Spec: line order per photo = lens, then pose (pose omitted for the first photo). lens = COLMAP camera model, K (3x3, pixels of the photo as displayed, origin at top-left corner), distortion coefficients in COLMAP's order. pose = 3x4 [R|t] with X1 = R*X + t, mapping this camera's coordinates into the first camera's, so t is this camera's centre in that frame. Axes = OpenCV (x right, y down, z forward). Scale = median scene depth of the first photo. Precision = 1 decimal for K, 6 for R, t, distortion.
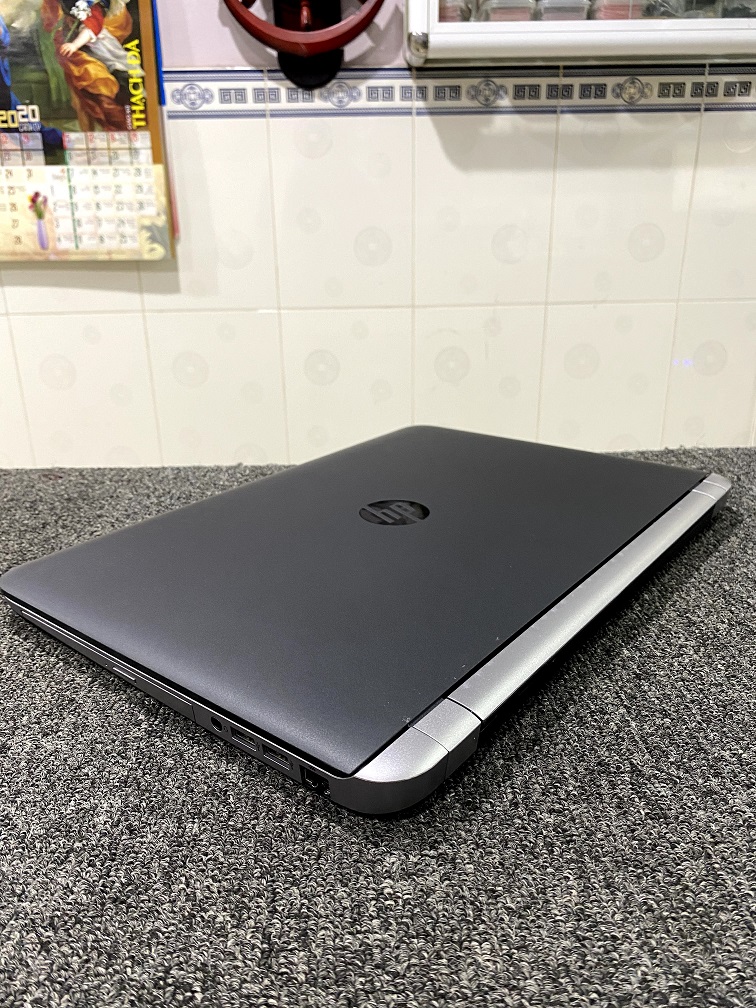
lens RADIAL K [[784.6, 0, 382.1], [0, 784.6, 503.7], [0, 0, 1]] dist [-0.005067, 0.003628]
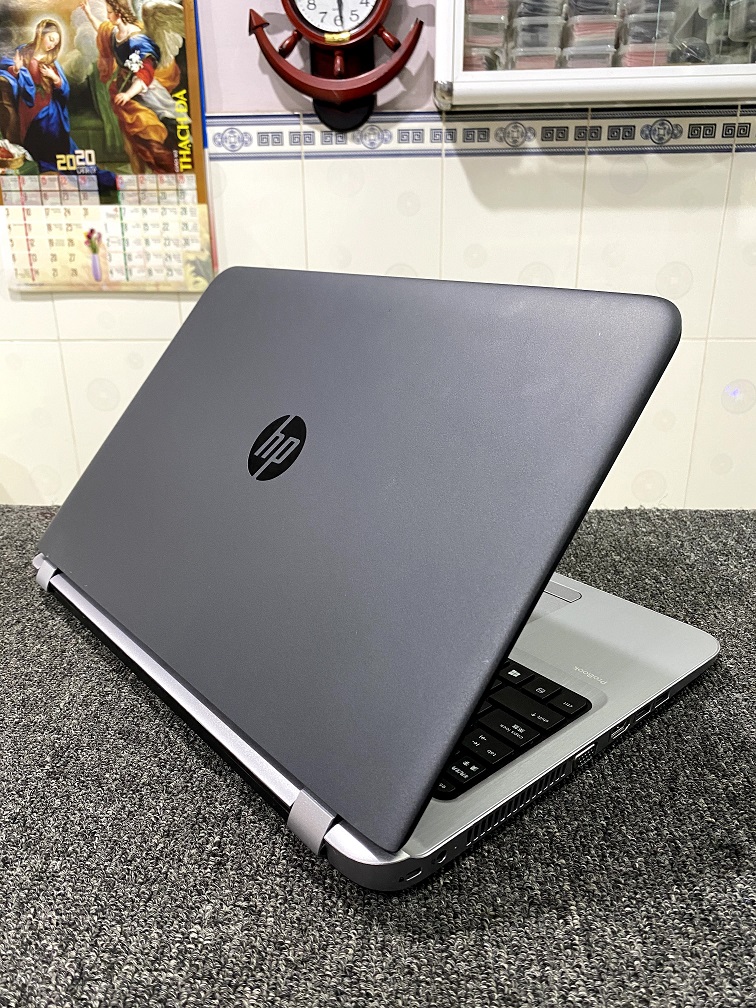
lens RADIAL K [[781.1, 0, 378.0], [0, 781.1, 504.0], [0, 0, 1]] dist [0.005167, -0.008220]
pose [[0.995297, 0.038235, -0.089000, 0.290699], [-0.039091, 0.999205, -0.007889, -0.123870], [0.088628, 0.011331, 0.996000, -0.121108]]
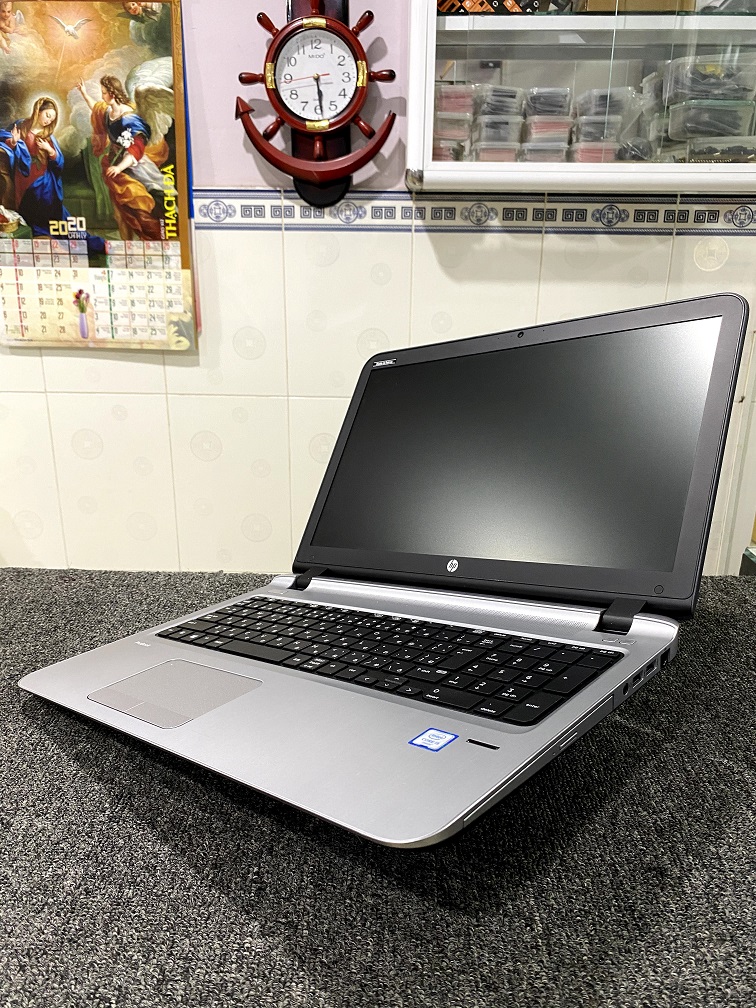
lens RADIAL K [[780.2, 0, 378.0], [0, 780.2, 504.0], [0, 0, 1]] dist [0.002821, -0.002088]
pose [[0.998378, 0.041589, -0.038877, 0.227679], [-0.043385, 0.997973, -0.046565, -0.241043], [0.036861, 0.048177, 0.998158, -0.435798]]
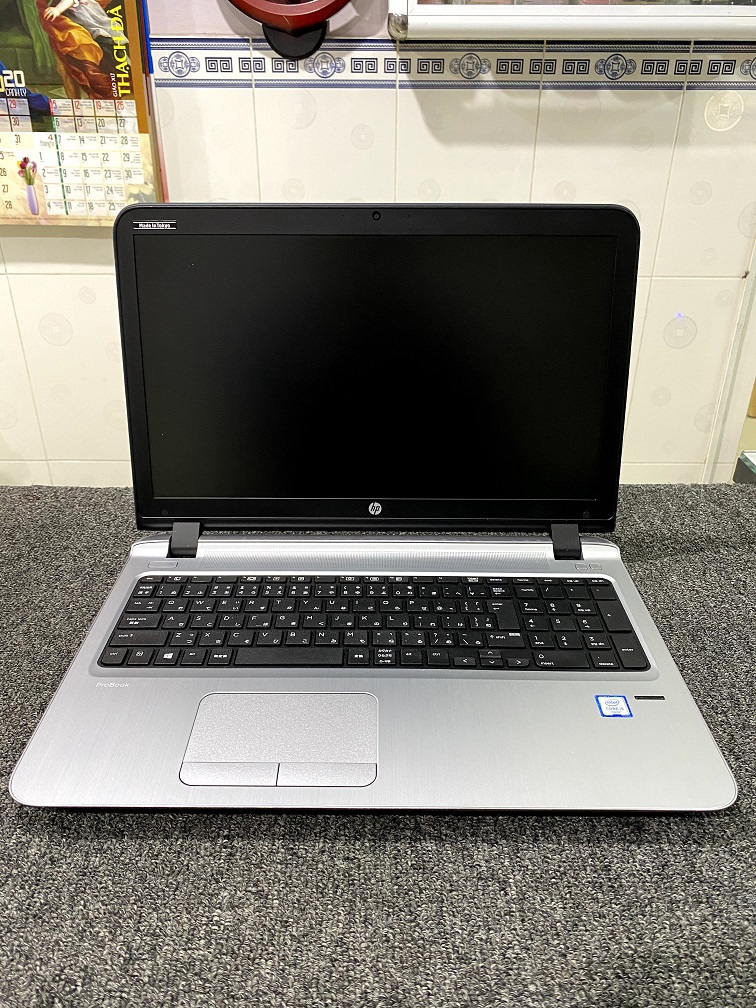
lens RADIAL K [[778.6, 0, 378.0], [0, 778.6, 501.2], [0, 0, 1]] dist [0.007493, -0.000281]
pose [[0.999137, 0.035386, -0.021728, 0.256527], [-0.032525, 0.992208, 0.120272, -0.388101], [0.025814, -0.119462, 0.992503, -0.299393]]
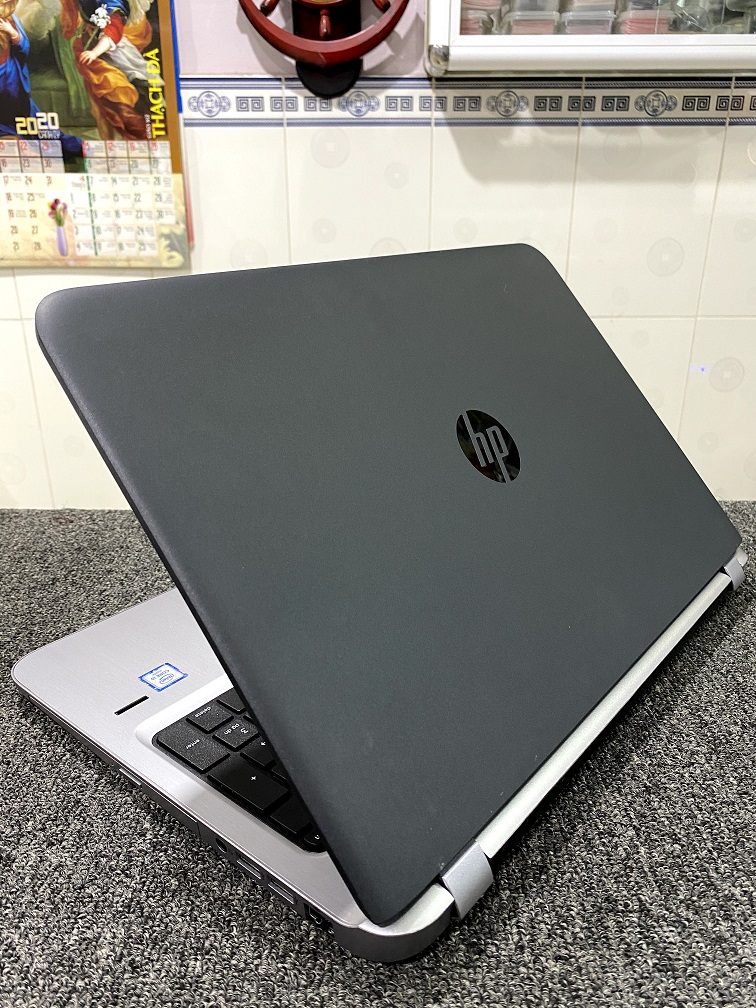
lens RADIAL K [[781.1, 0, 378.0], [0, 781.1, 504.0], [0, 0, 1]] dist [0.005167, -0.008220]
pose [[0.999620, 0.021872, -0.016756, -0.005340], [-0.021508, 0.999535, 0.021608, -0.178295], [0.017221, -0.021239, 0.999626, 0.021674]]
